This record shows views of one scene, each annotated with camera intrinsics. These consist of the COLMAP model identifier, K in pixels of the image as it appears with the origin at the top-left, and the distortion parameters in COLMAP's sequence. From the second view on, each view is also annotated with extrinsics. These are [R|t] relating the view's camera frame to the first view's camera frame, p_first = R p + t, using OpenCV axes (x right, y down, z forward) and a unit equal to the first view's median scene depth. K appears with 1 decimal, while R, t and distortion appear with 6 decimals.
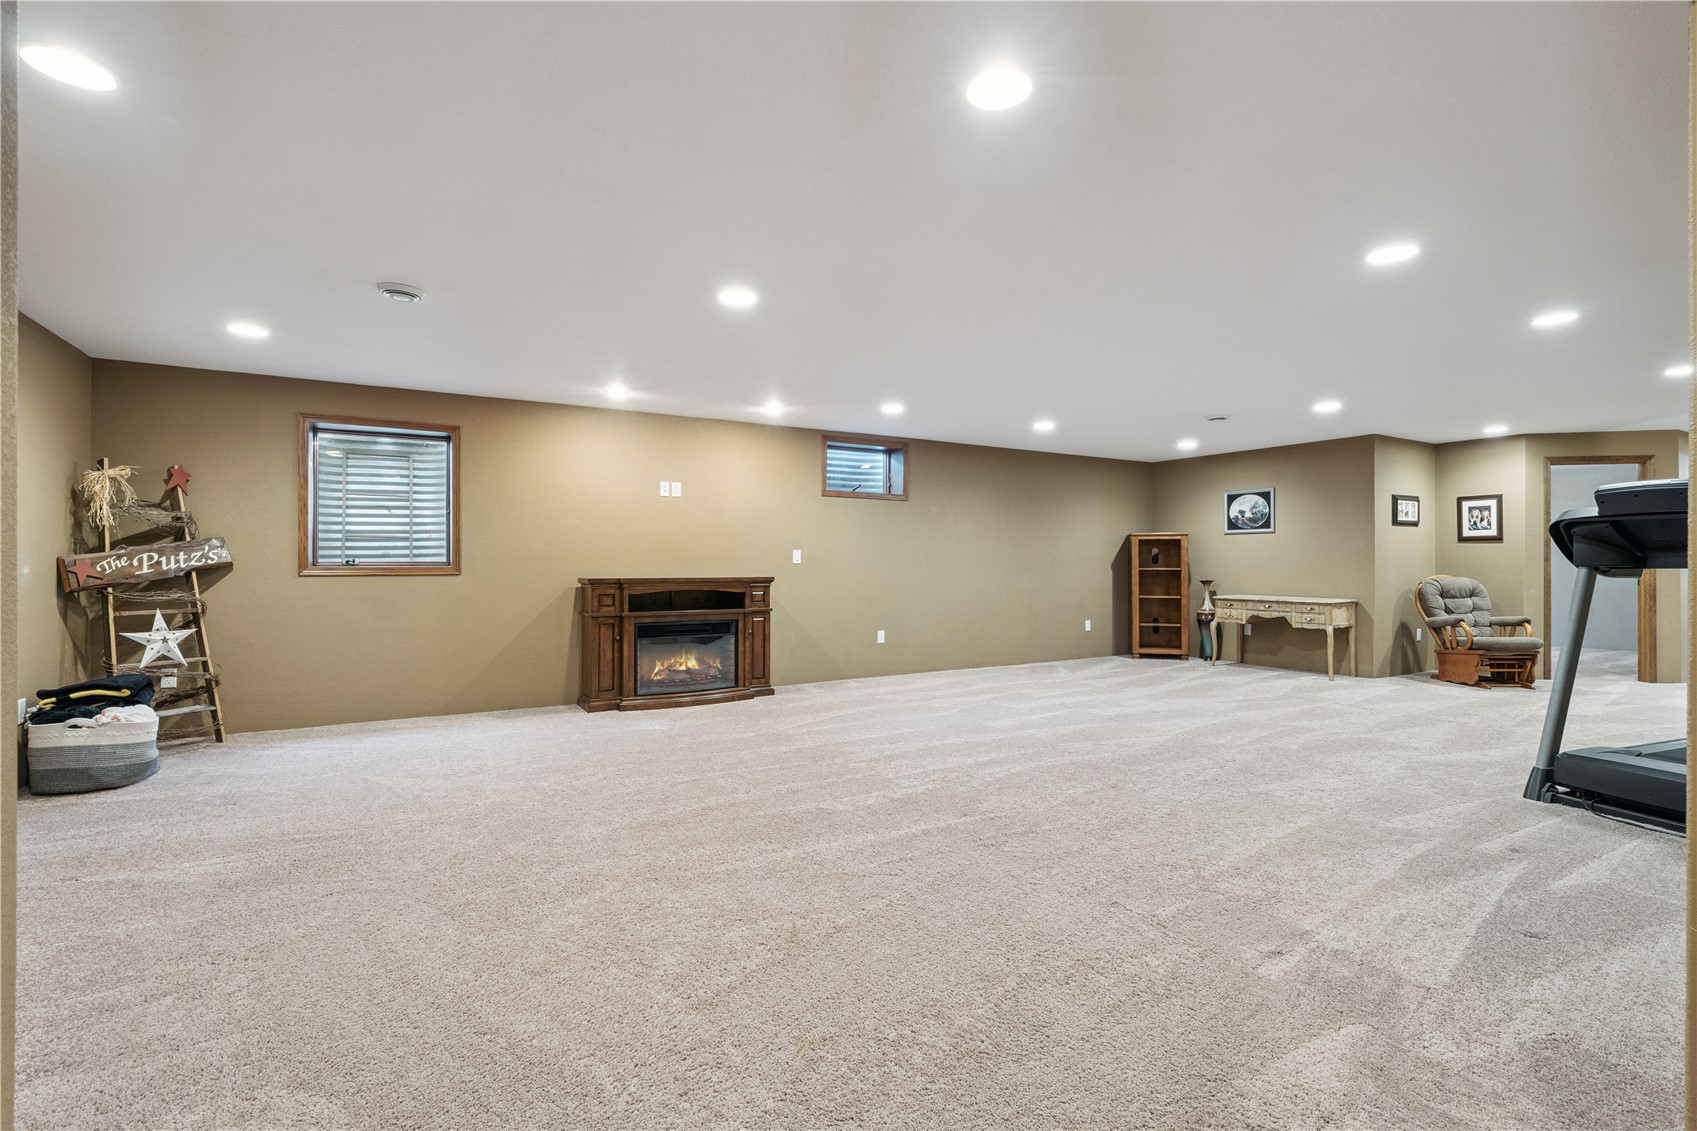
lens RADIAL K [[770.5, 0, 853.9], [0, 770.5, 568.1], [0, 0, 1]] dist [-0.001360, 0.001393]
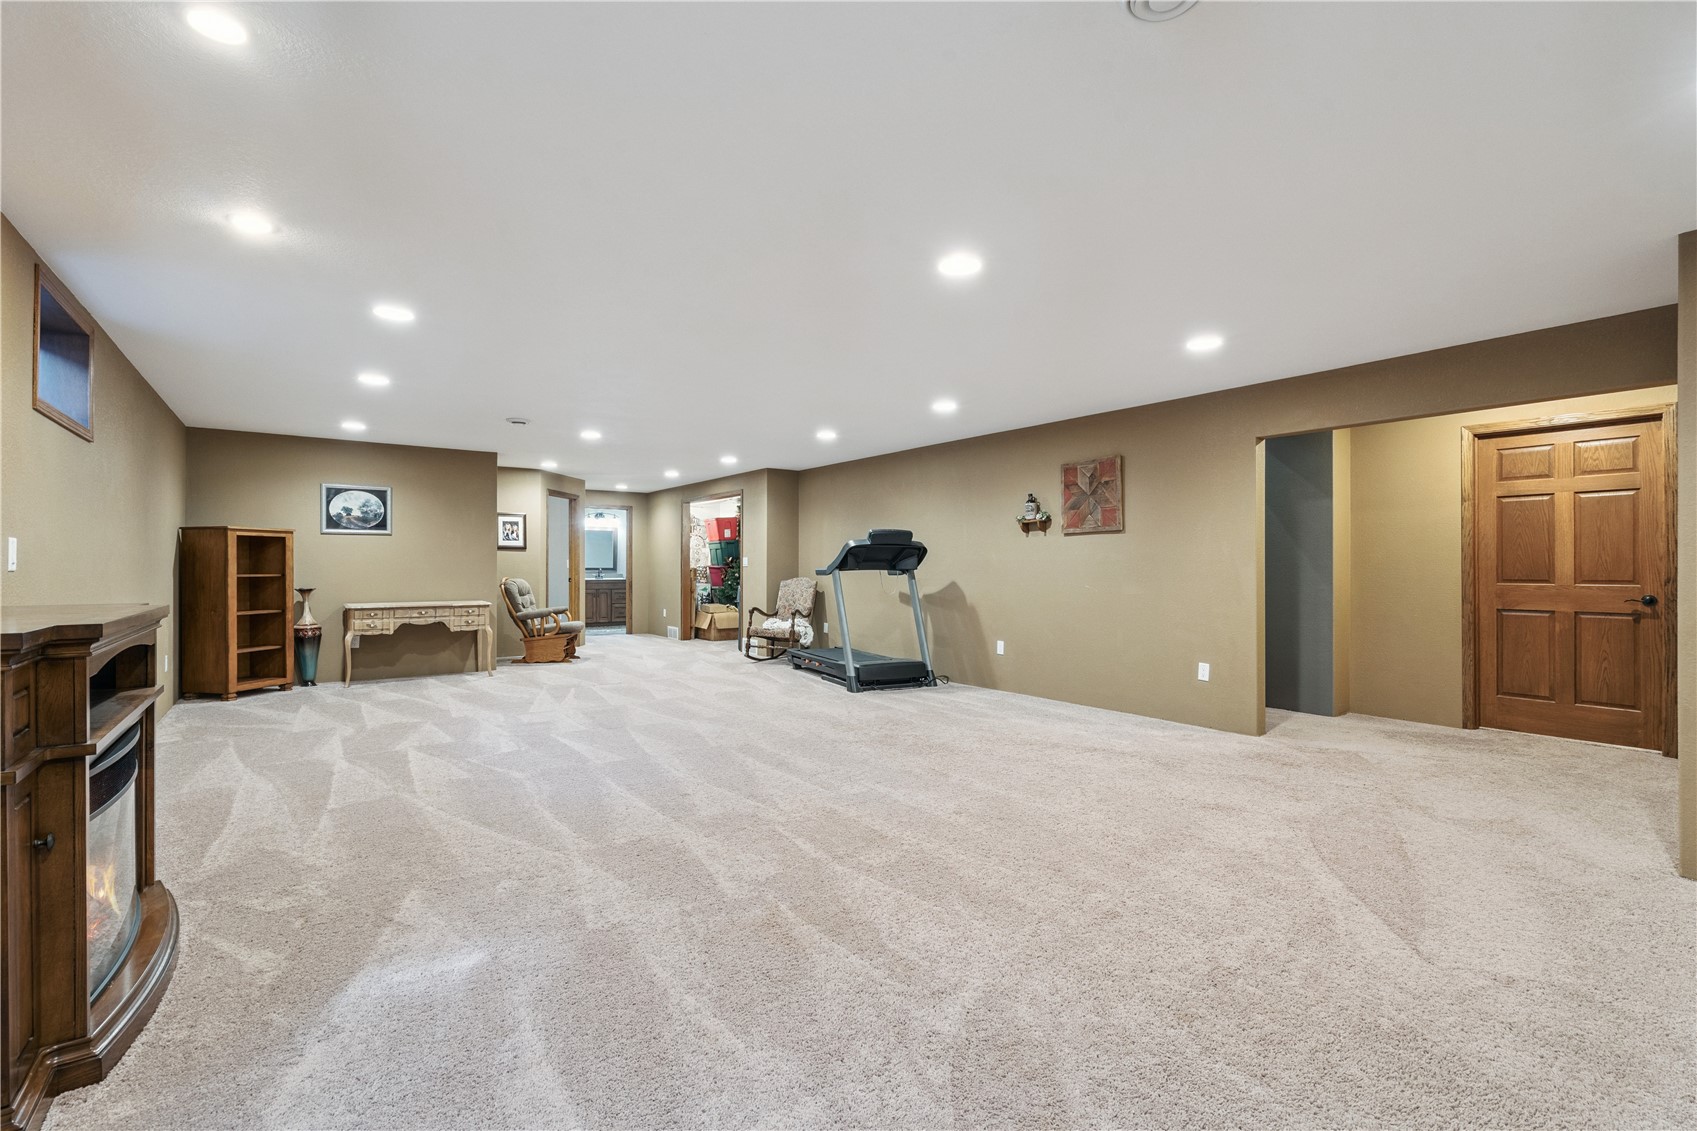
lens RADIAL K [[770.5, 0, 853.9], [0, 770.5, 568.1], [0, 0, 1]] dist [-0.001360, 0.001393]
pose [[-0.109391, -0.002979, 0.993994, -0.444790], [0.004929, 0.999982, 0.003540, -0.006110], [-0.993987, 0.005287, -0.109374, 0.533250]]
